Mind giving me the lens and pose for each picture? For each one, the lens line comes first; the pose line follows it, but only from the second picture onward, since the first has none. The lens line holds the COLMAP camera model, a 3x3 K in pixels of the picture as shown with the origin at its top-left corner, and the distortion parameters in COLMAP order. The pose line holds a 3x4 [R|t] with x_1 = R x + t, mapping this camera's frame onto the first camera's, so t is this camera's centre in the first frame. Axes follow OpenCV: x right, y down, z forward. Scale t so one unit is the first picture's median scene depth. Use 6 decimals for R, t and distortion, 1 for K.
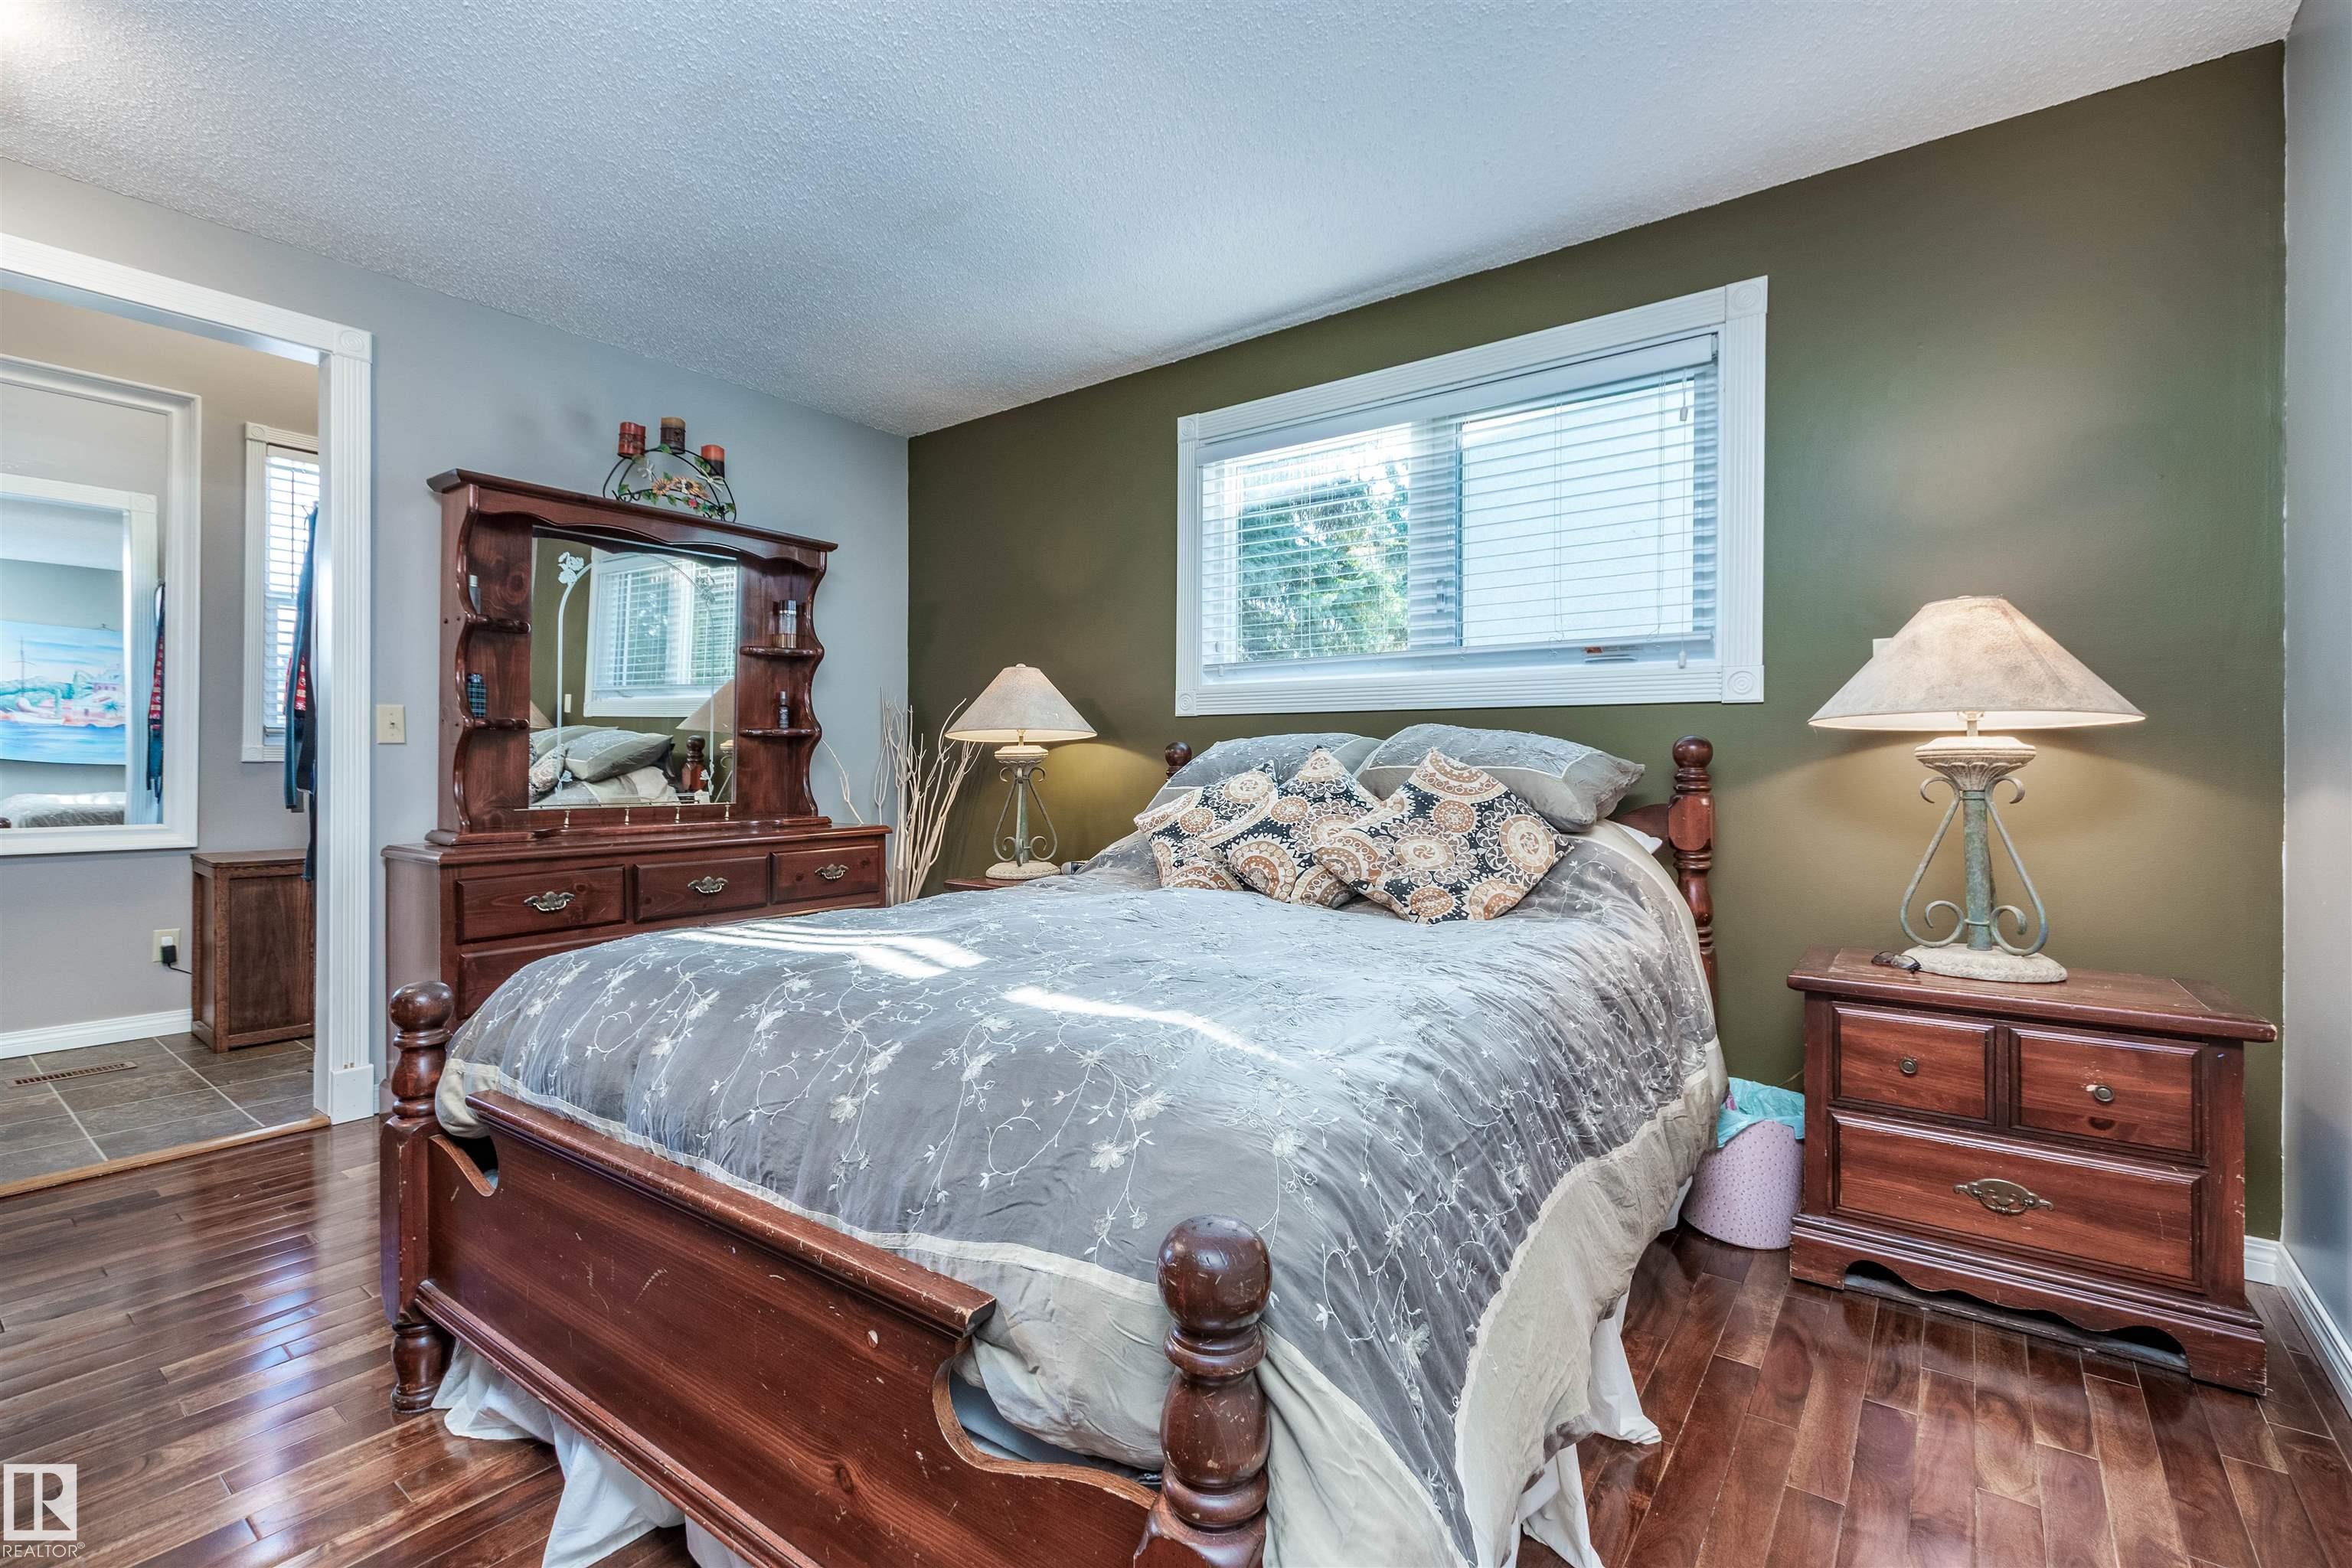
lens RADIAL K [[1038.7, 0, 1172.9], [0, 1038.7, 768.8], [0, 0, 1]] dist [0.003438, -0.001977]
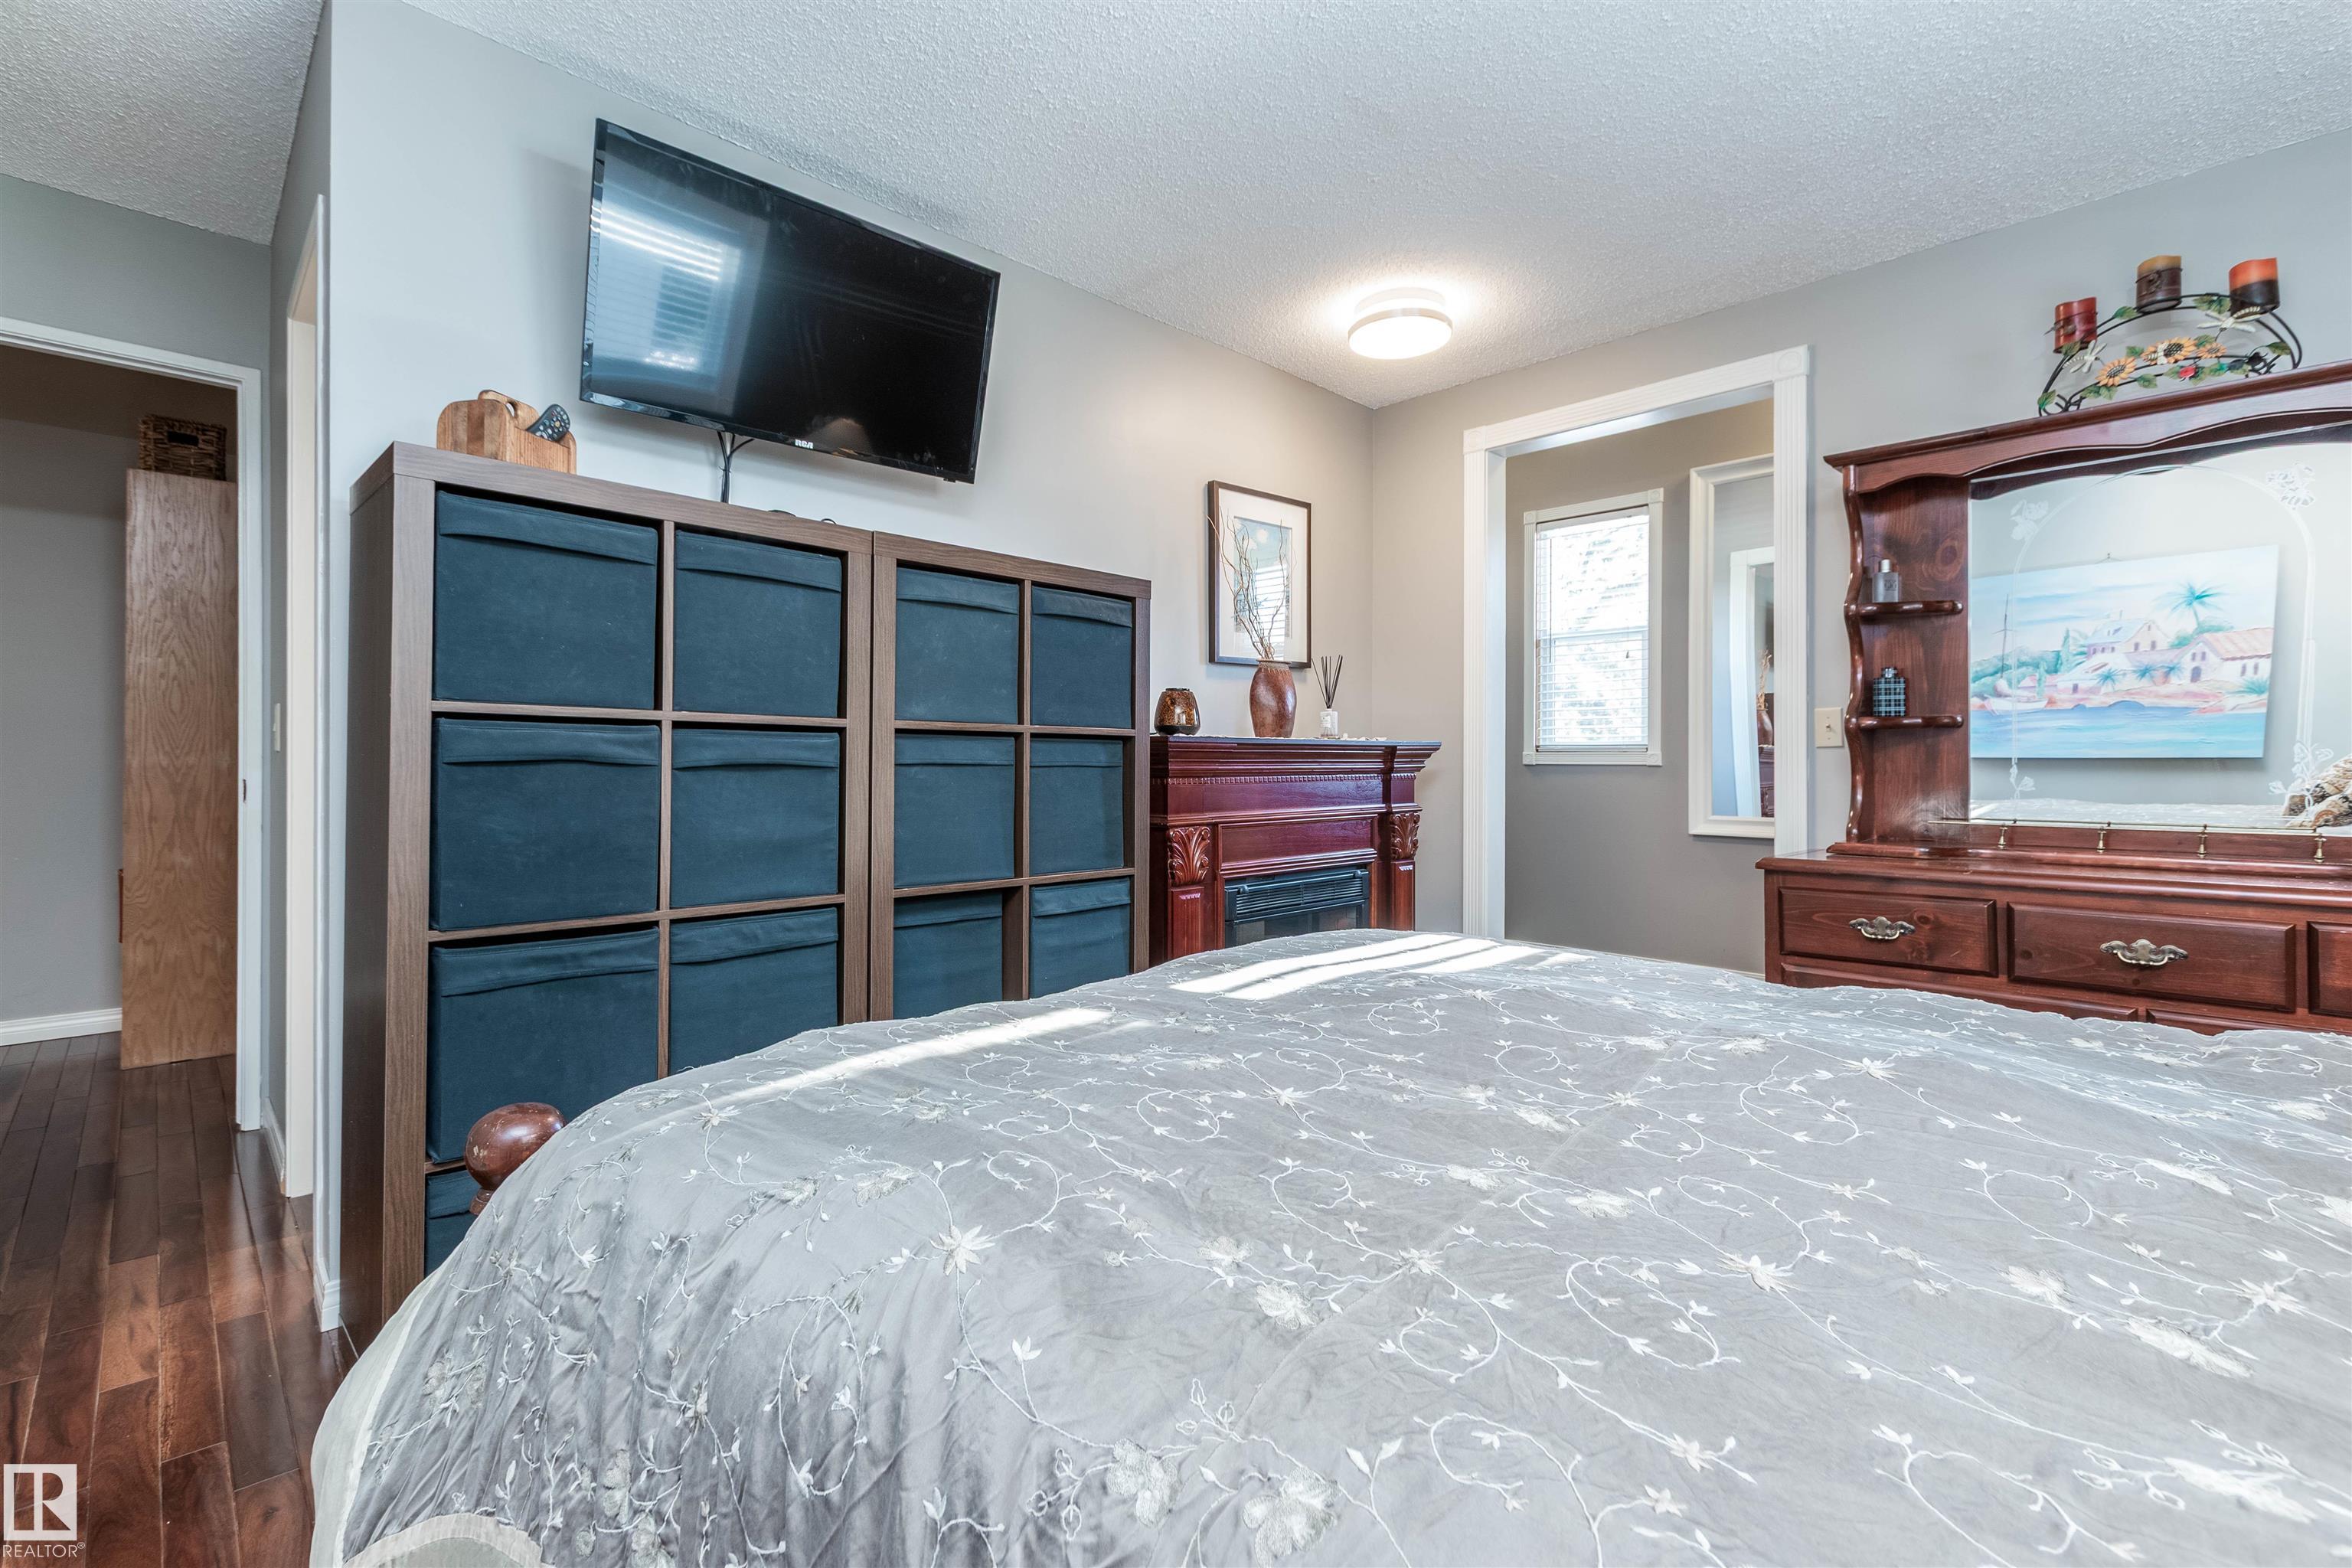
lens RADIAL K [[1038.7, 0, 1172.9], [0, 1038.7, 764.1], [0, 0, 1]] dist [0.003438, -0.001977]
pose [[-0.139984, -0.000502, -0.990154, 0.309147], [-0.005665, 0.999984, 0.000294, -0.004559], [0.990137, 0.005651, -0.139985, 0.504963]]
